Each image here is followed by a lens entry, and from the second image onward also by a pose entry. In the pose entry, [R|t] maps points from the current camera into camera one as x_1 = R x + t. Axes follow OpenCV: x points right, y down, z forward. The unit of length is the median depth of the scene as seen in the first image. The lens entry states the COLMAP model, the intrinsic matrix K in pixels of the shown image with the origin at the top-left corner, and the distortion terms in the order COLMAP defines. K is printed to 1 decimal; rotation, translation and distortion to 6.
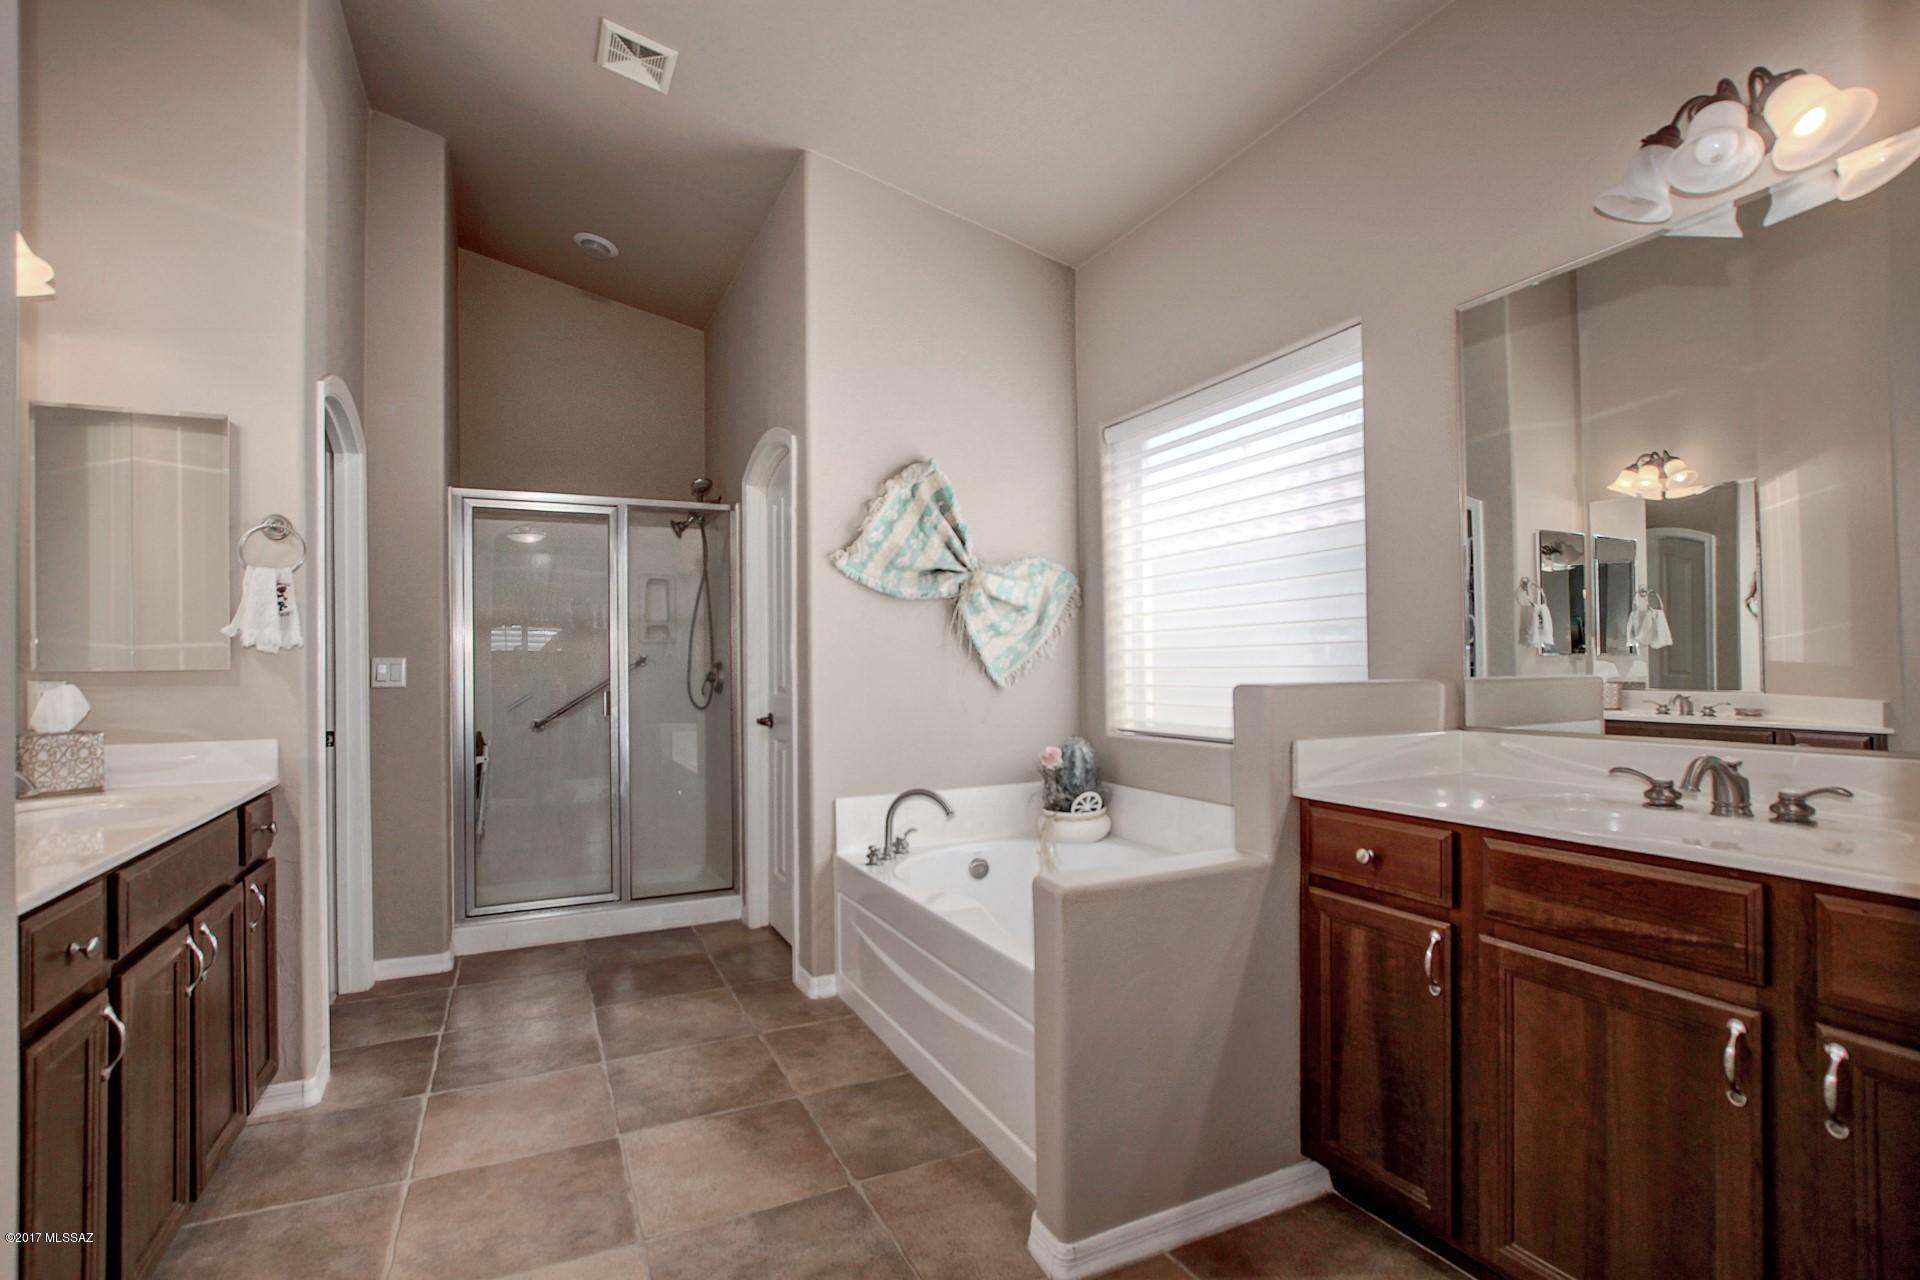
lens RADIAL K [[903.9, 0, 960.9], [0, 903.9, 644.5], [0, 0, 1]] dist [-0.020990, 0.001043]
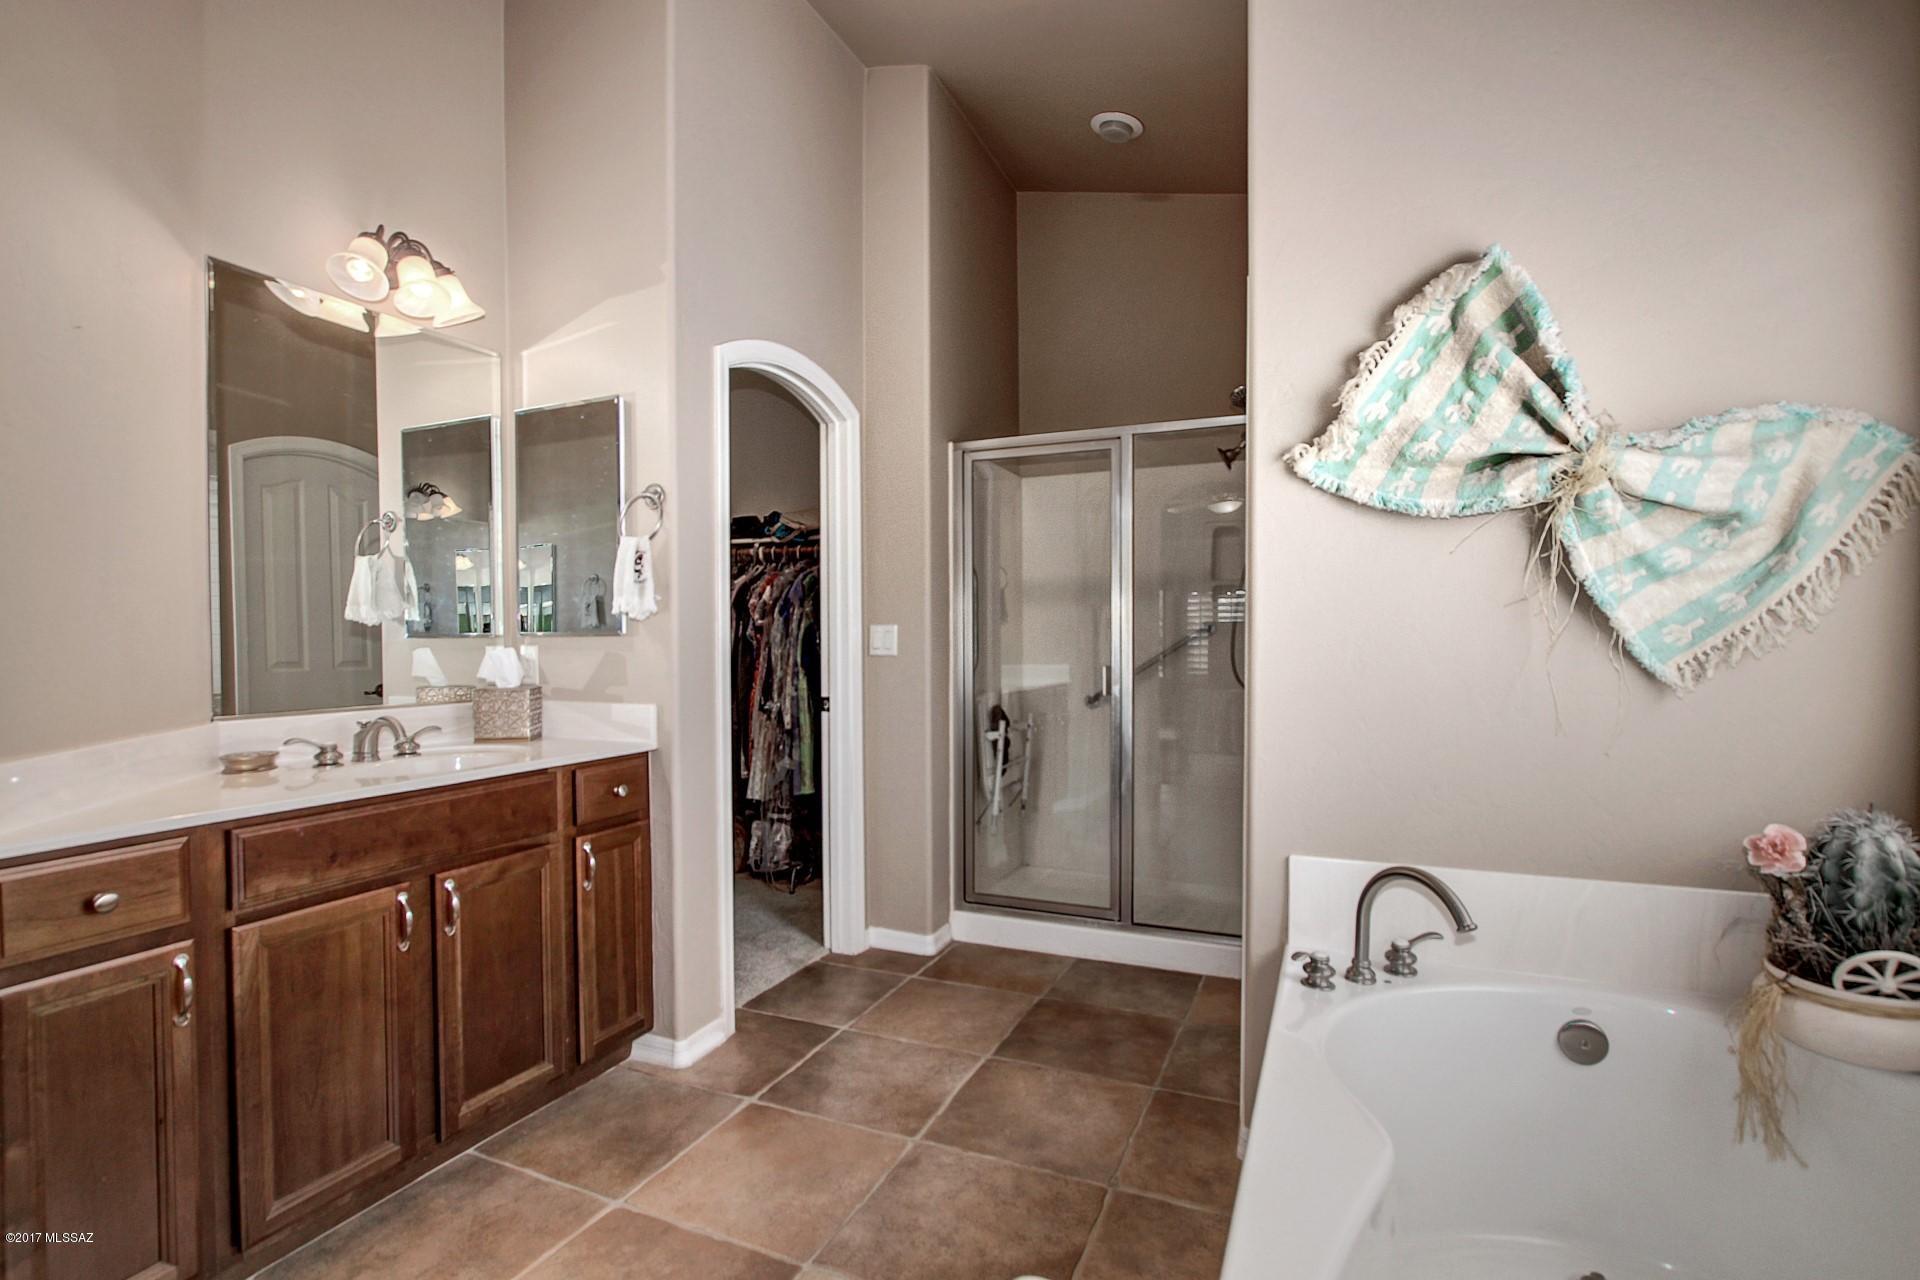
lens RADIAL K [[903.9, 0, 949.3], [0, 903.9, 650.4], [0, 0, 1]] dist [-0.020990, 0.001043]
pose [[0.647185, 0.019915, -0.762073, 0.165767], [0.009667, 0.999364, 0.034325, 0.009156], [0.762272, -0.029582, 0.646580, 0.414560]]
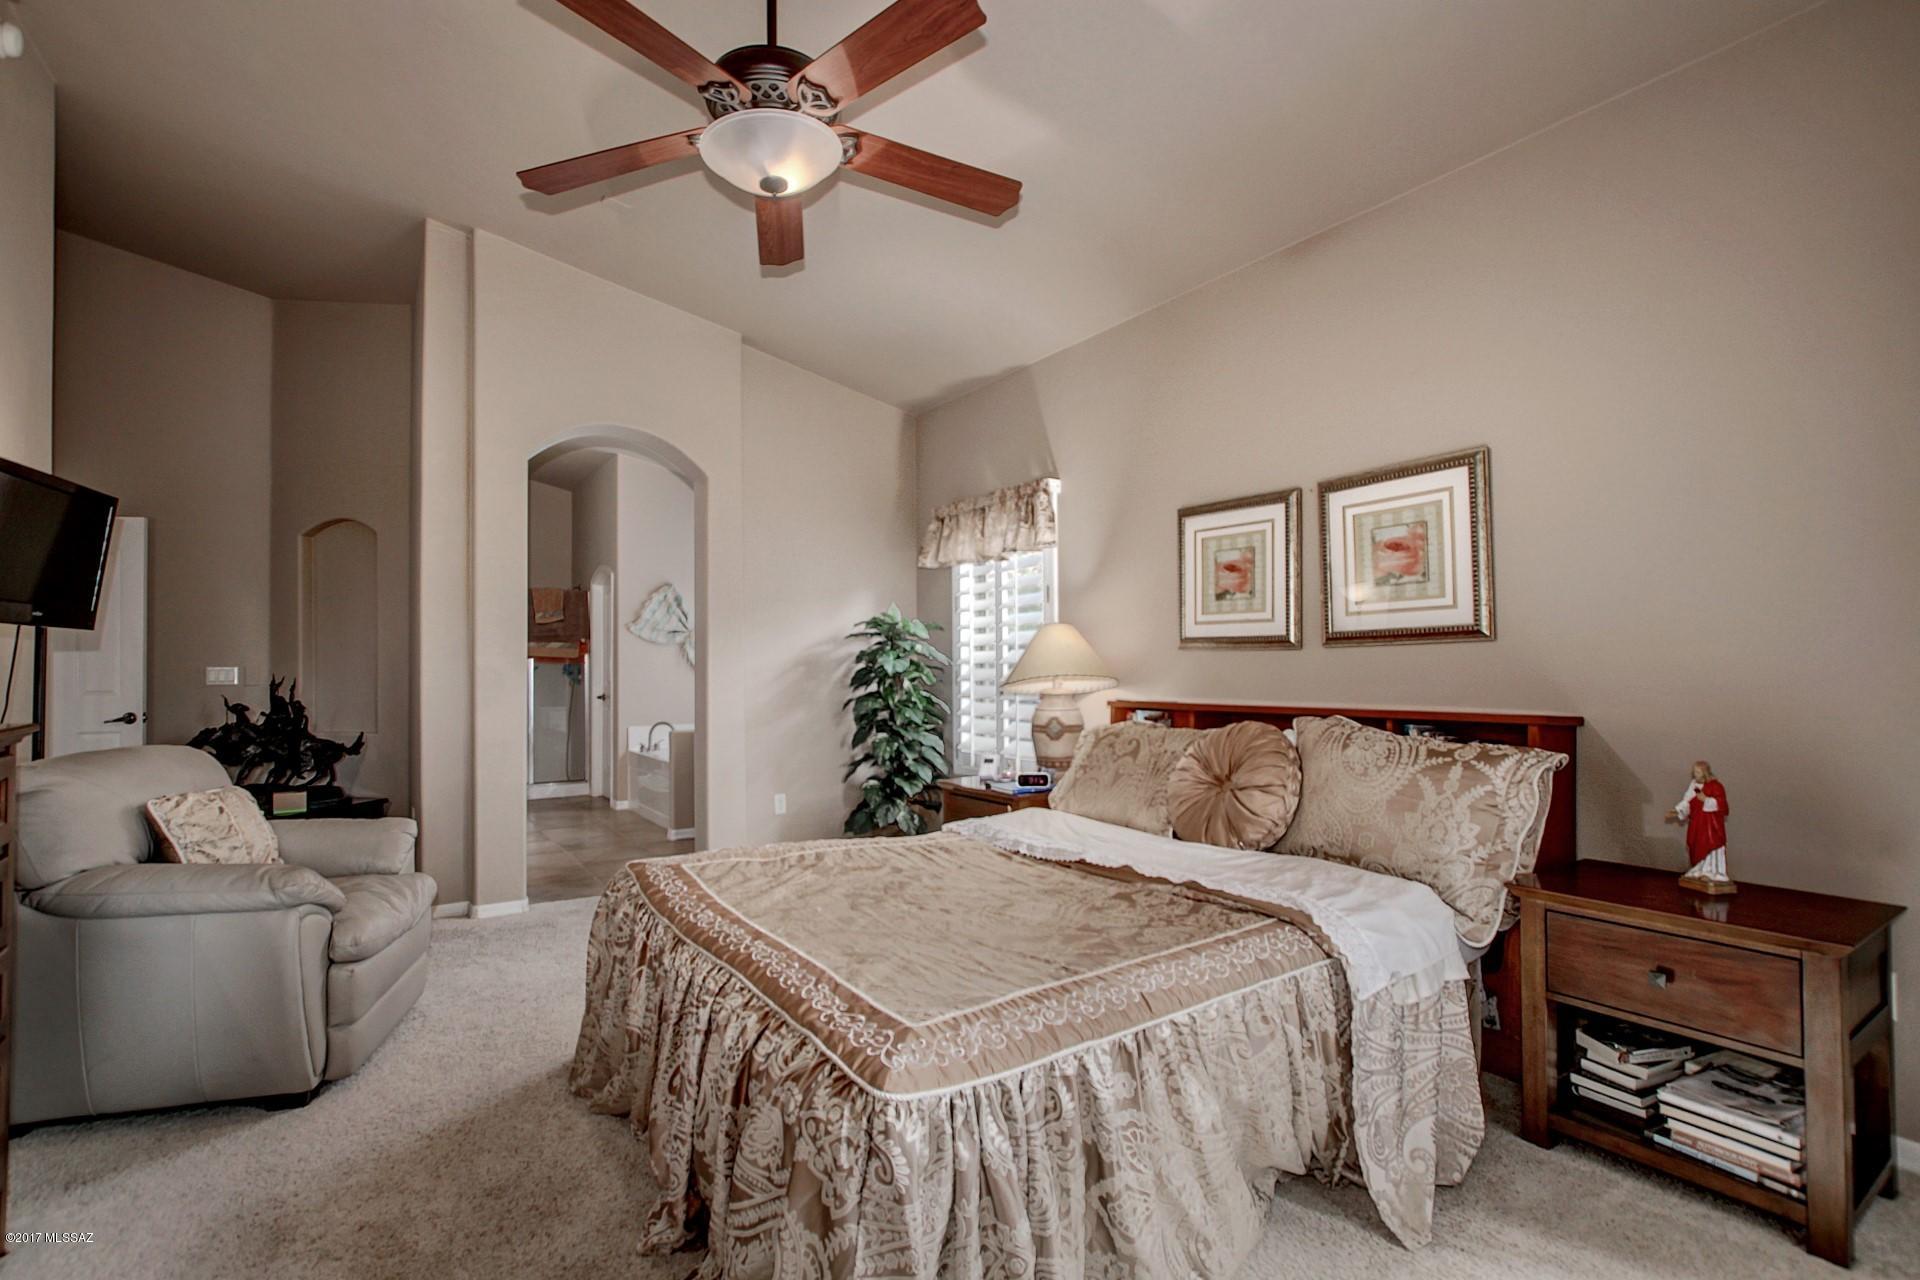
lens RADIAL K [[903.9, 0, 948.7], [0, 903.9, 640.4], [0, 0, 1]] dist [-0.020990, 0.001043]
pose [[0.991092, 0.005603, 0.133064, 0.367289], [-0.006095, 0.999976, 0.003290, -0.069811], [-0.133042, -0.004072, 0.991102, -1.419212]]
